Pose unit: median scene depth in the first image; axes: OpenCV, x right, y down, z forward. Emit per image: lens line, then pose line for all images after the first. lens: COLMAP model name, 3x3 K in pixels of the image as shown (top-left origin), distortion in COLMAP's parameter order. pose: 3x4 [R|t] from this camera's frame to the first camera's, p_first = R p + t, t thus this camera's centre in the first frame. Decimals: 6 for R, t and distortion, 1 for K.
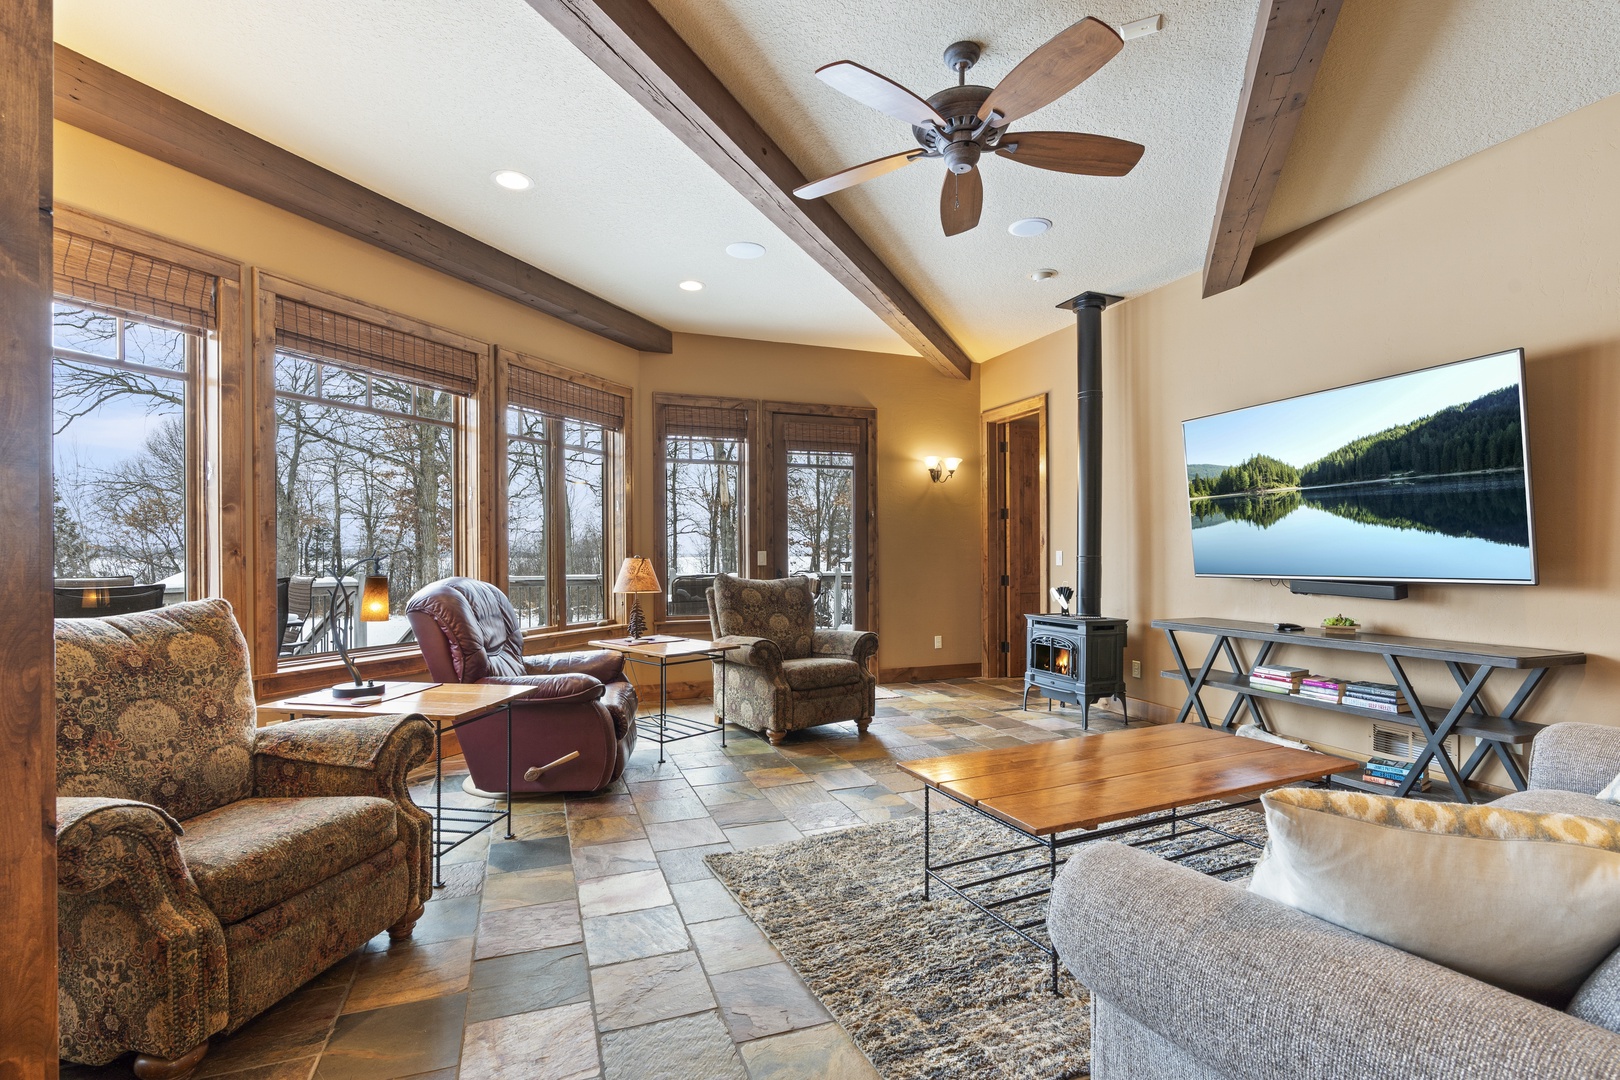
lens RADIAL K [[737.6, 0, 802.7], [0, 737.6, 541.1], [0, 0, 1]] dist [-0.003310, 0.001452]
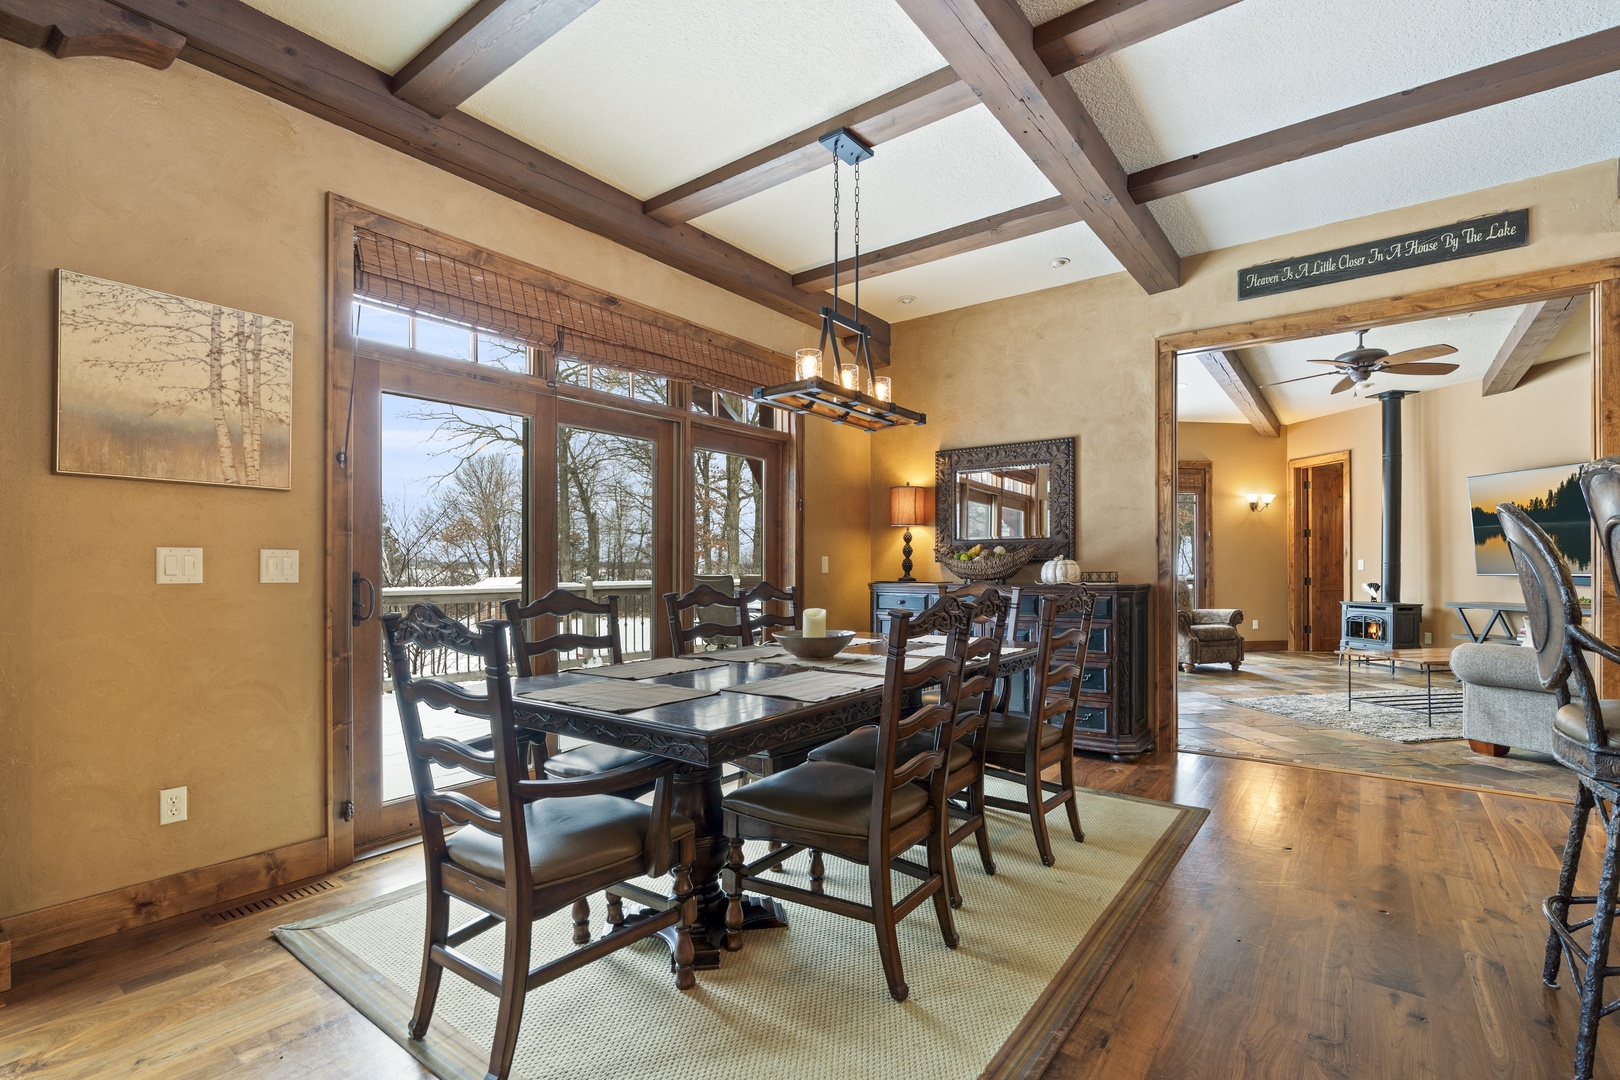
lens RADIAL K [[739.6, 0, 808.0], [0, 739.6, 556.6], [0, 0, 1]] dist [0.002126, 0.000856]
pose [[0.976402, -0.001502, -0.215958, -0.401451], [0.002728, 0.999982, 0.005382, -0.003368], [0.215946, -0.005844, 0.976388, -0.658913]]
